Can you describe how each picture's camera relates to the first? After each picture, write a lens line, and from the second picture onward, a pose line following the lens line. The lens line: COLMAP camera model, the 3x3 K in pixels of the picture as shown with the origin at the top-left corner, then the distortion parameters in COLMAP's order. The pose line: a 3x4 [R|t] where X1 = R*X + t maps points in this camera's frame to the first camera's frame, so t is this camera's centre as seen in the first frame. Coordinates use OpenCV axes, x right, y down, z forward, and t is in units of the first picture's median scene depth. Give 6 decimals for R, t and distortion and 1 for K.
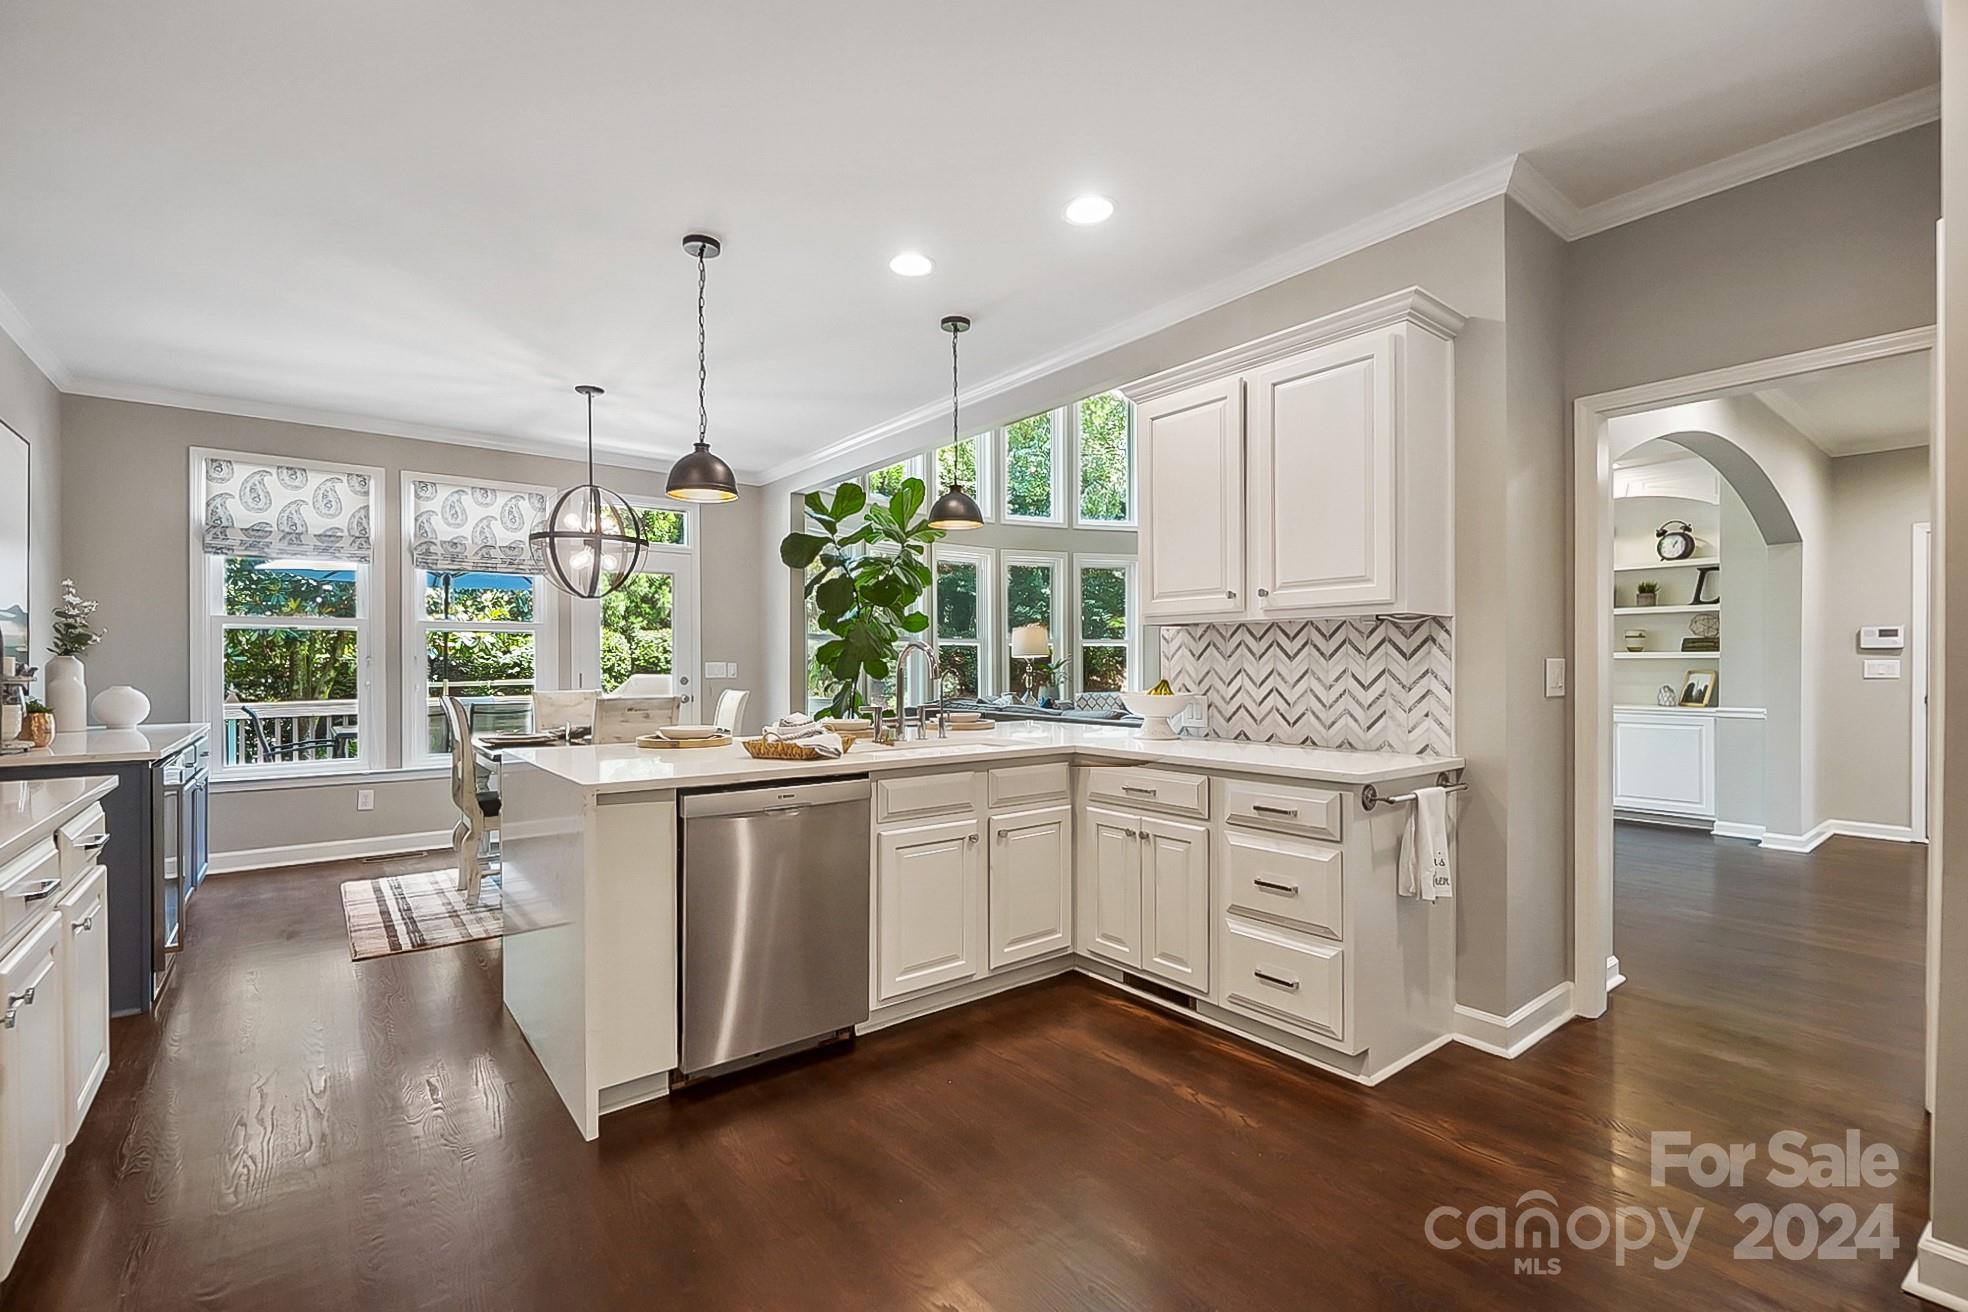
lens RADIAL K [[858.3, 0, 968.6], [0, 858.3, 662.9], [0, 0, 1]] dist [-0.015825, -0.000139]
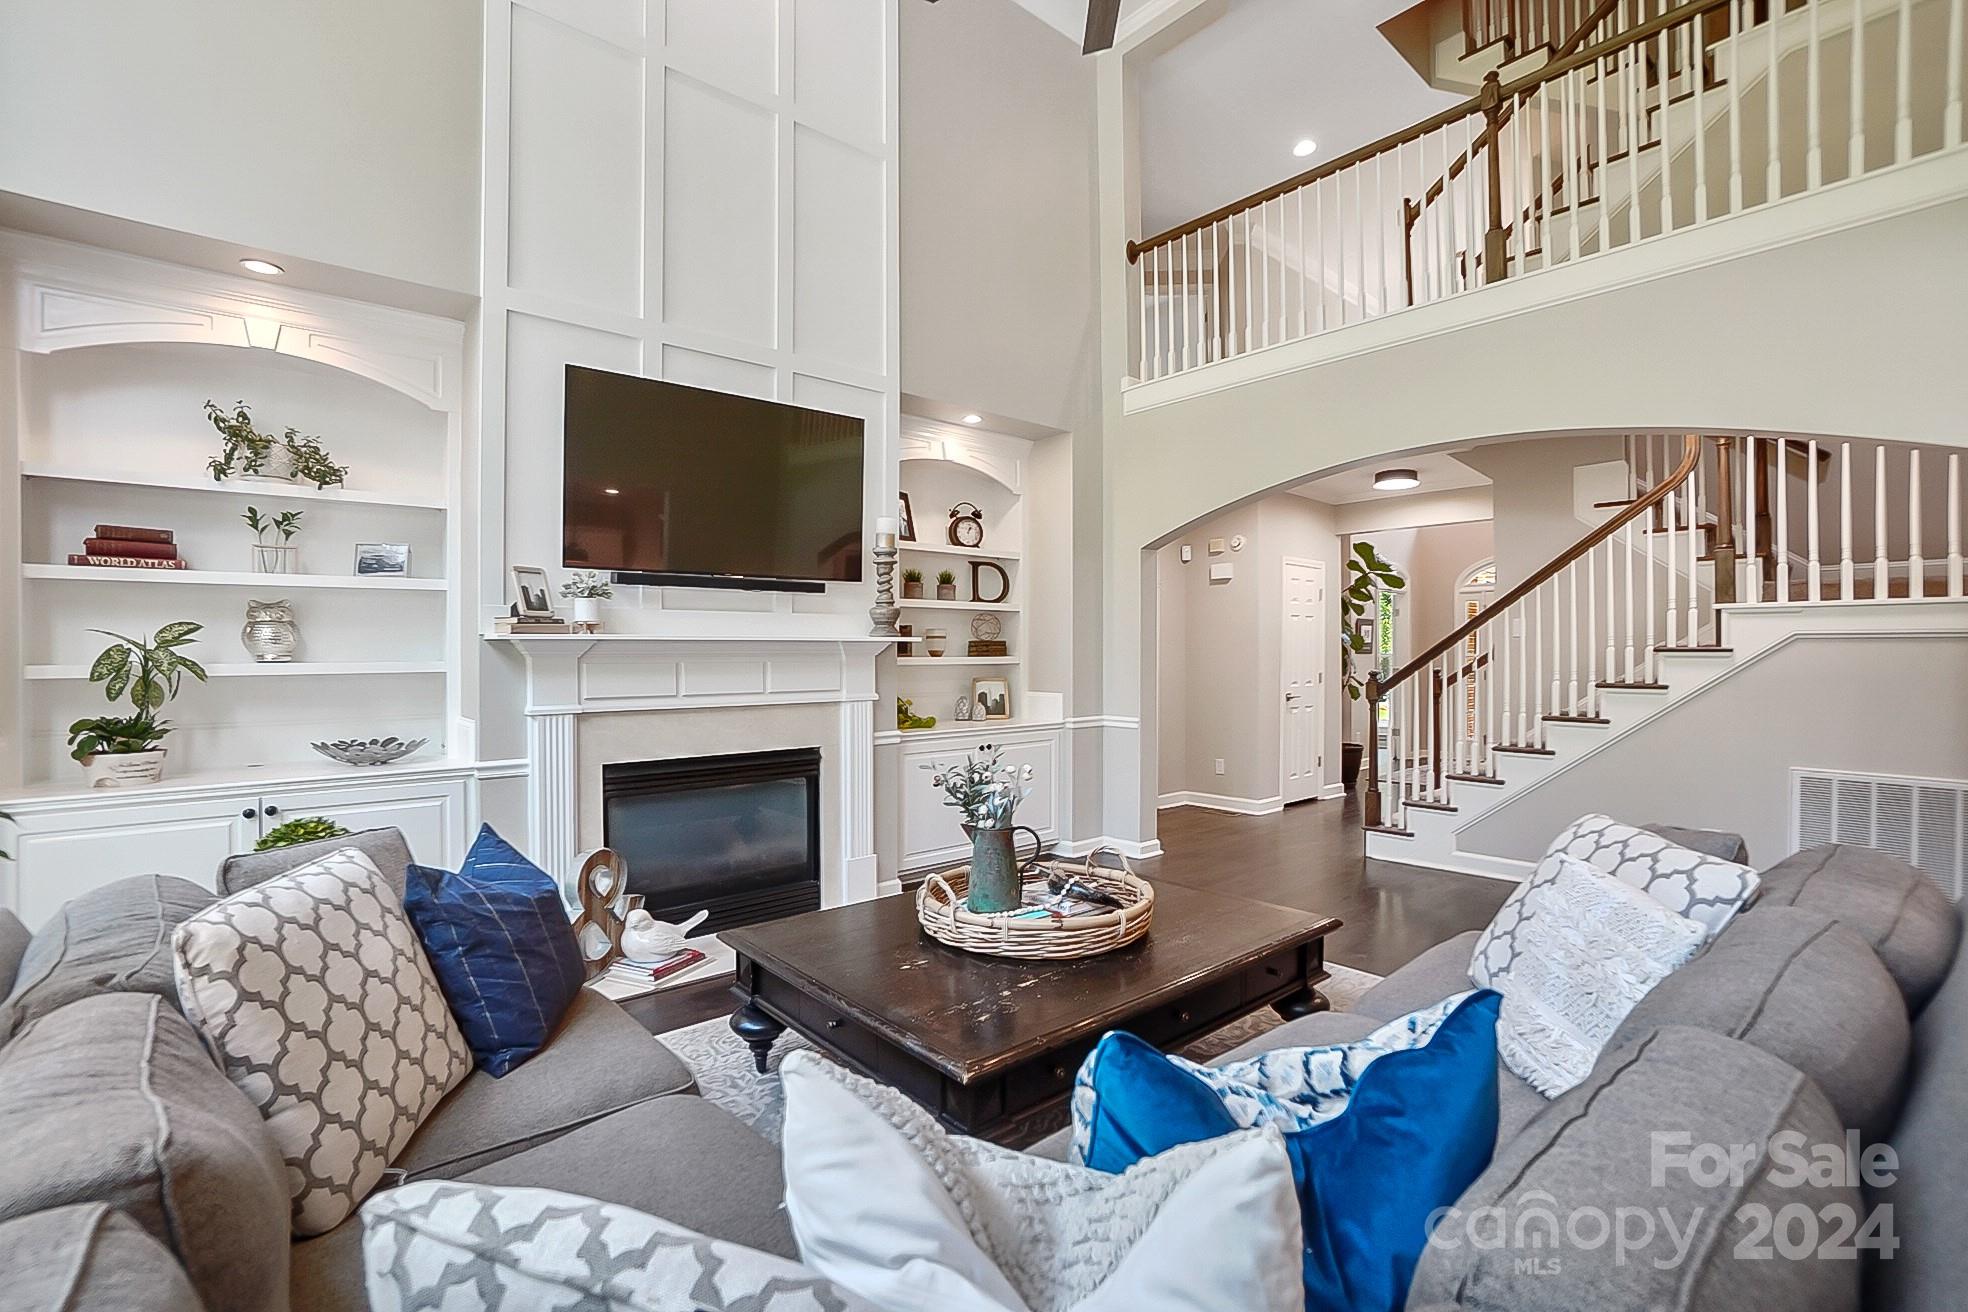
lens RADIAL K [[873.6, 0, 971.4], [0, 873.6, 638.1], [0, 0, 1]] dist [-0.066447, 0.025198]
pose [[-0.051308, 0.020194, 0.998479, -0.048954], [0.003678, 0.999793, -0.020032, -0.017304], [-0.998676, 0.002644, -0.051372, 1.296528]]
